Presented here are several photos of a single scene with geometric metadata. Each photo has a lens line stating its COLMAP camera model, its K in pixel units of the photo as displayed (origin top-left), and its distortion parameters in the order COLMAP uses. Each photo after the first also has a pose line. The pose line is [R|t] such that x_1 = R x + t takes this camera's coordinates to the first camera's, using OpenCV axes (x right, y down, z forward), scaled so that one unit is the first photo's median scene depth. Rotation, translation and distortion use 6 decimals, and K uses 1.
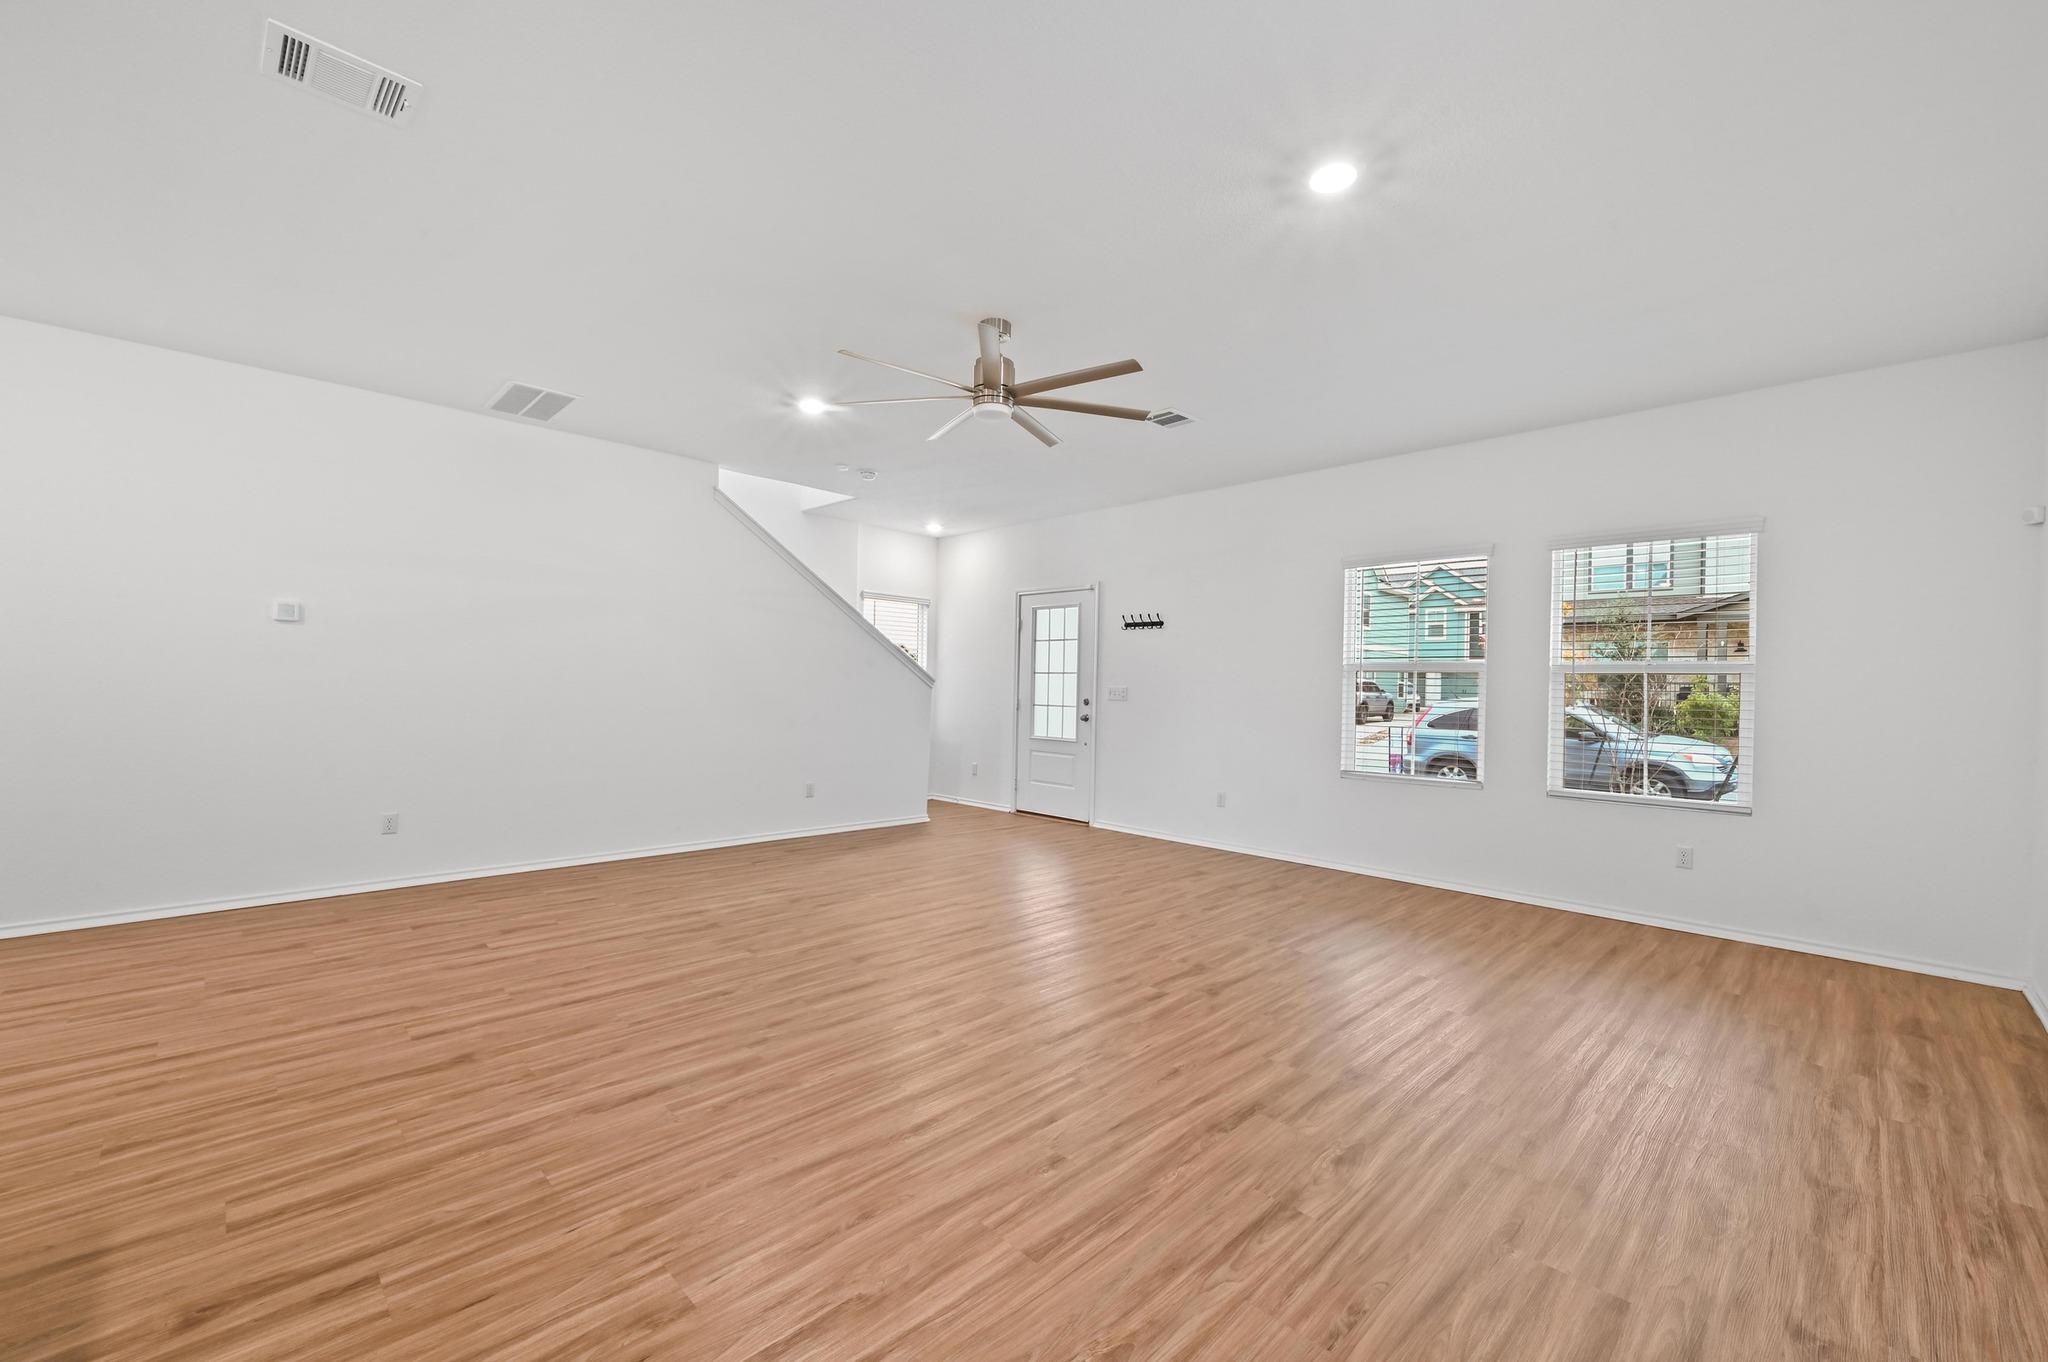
lens RADIAL K [[813.9, 0, 1023.5], [0, 813.9, 732.6], [0, 0, 1]] dist [-0.000798, 0.000976]
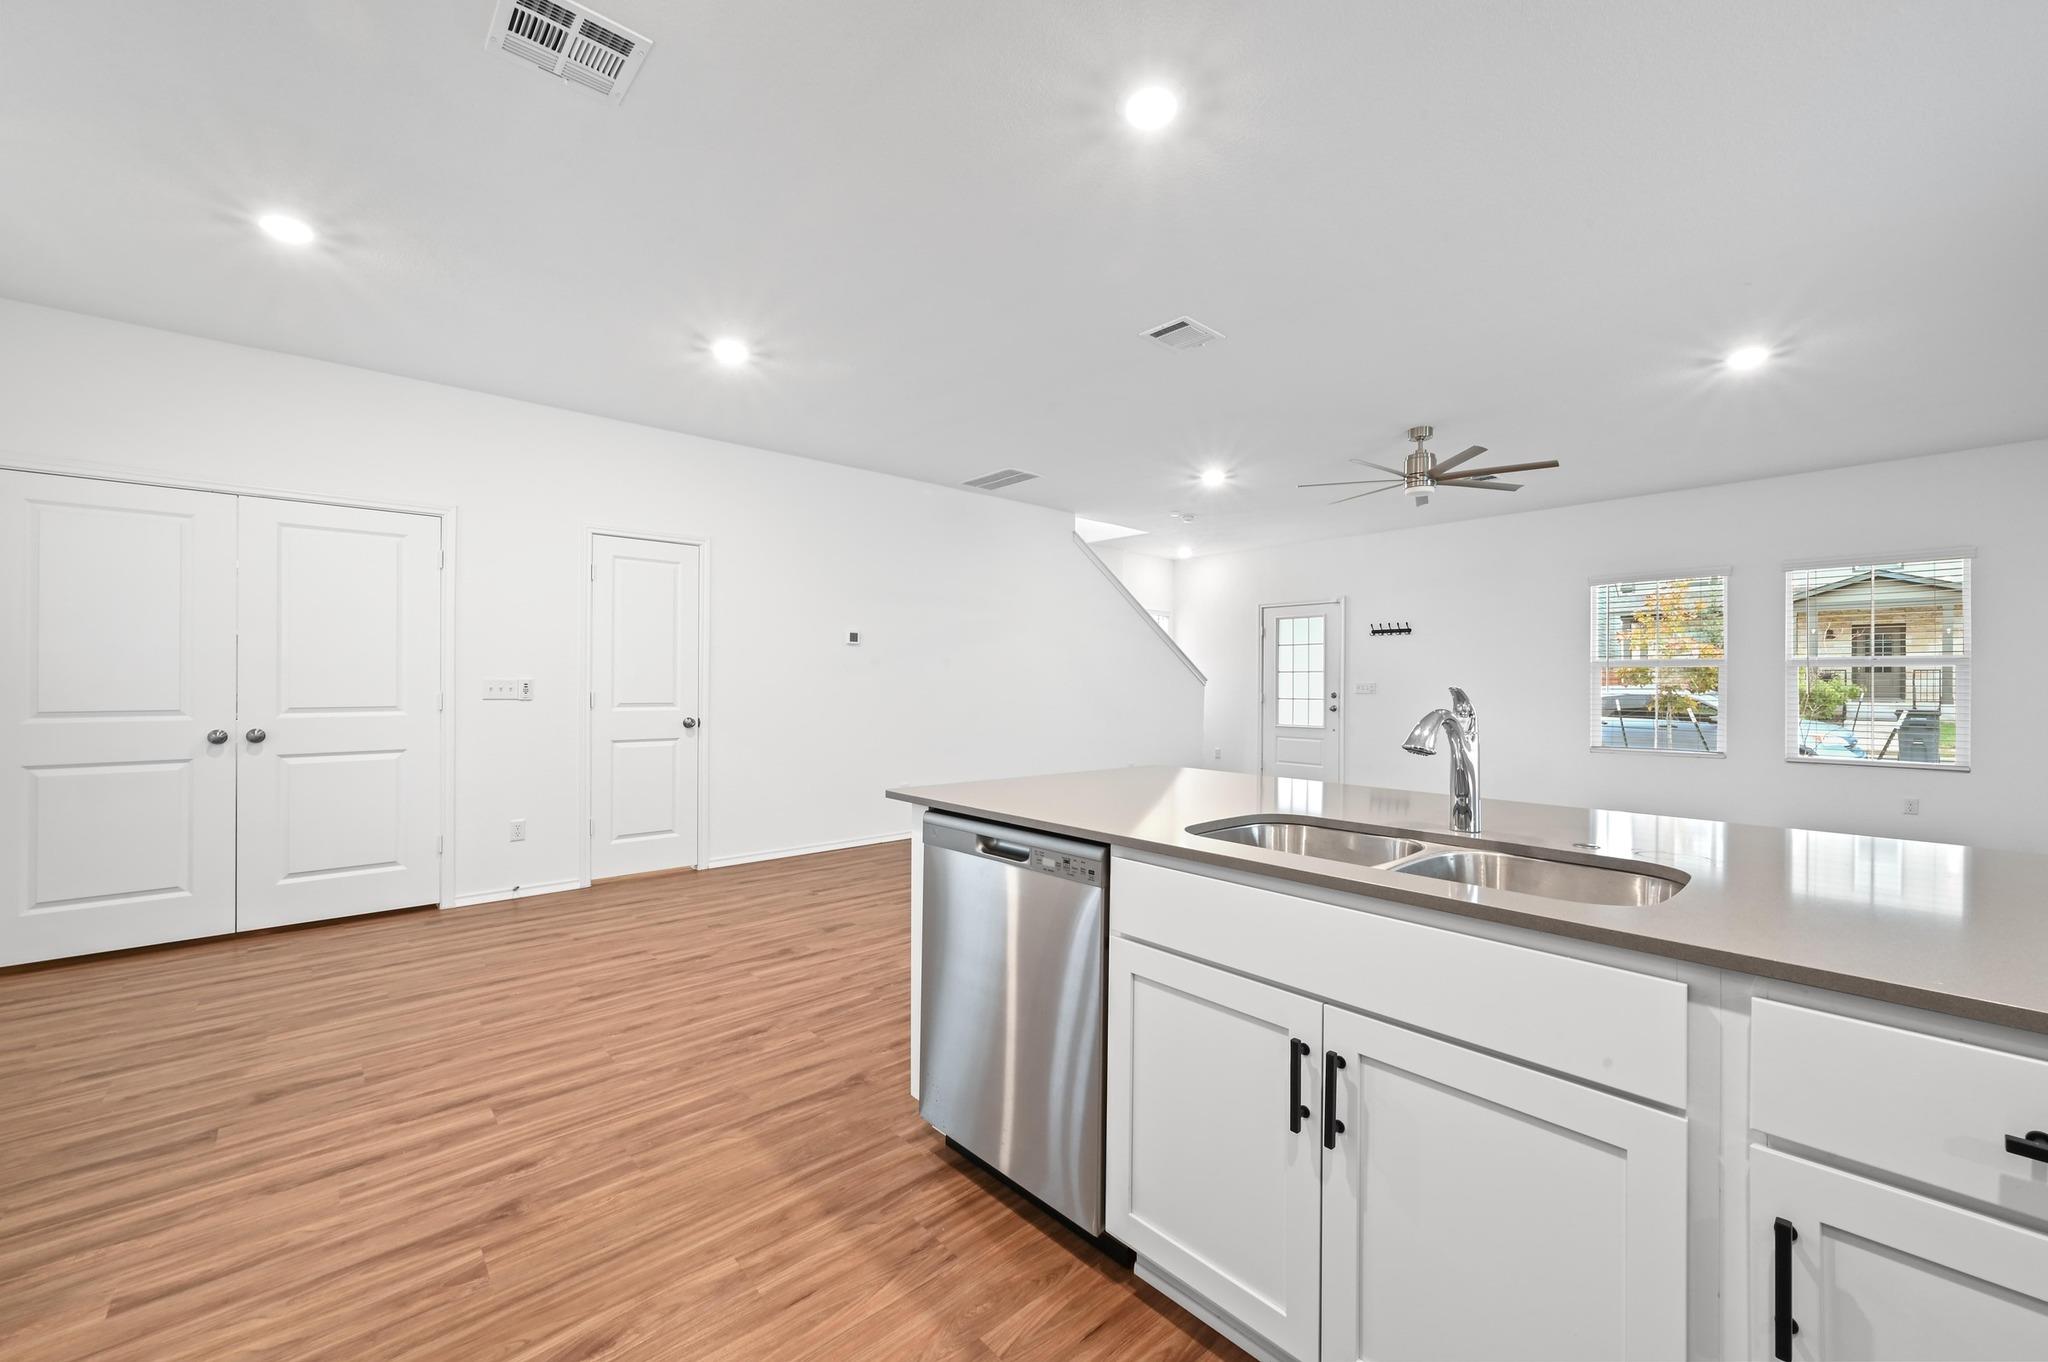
lens RADIAL K [[813.9, 0, 1027.9], [0, 813.9, 678.2], [0, 0, 1]] dist [-0.000798, 0.000976]
pose [[0.998987, -0.014771, -0.042500, -0.585476], [0.012078, 0.997943, -0.062958, 0.013624], [0.043342, 0.062381, 0.997111, -0.400729]]
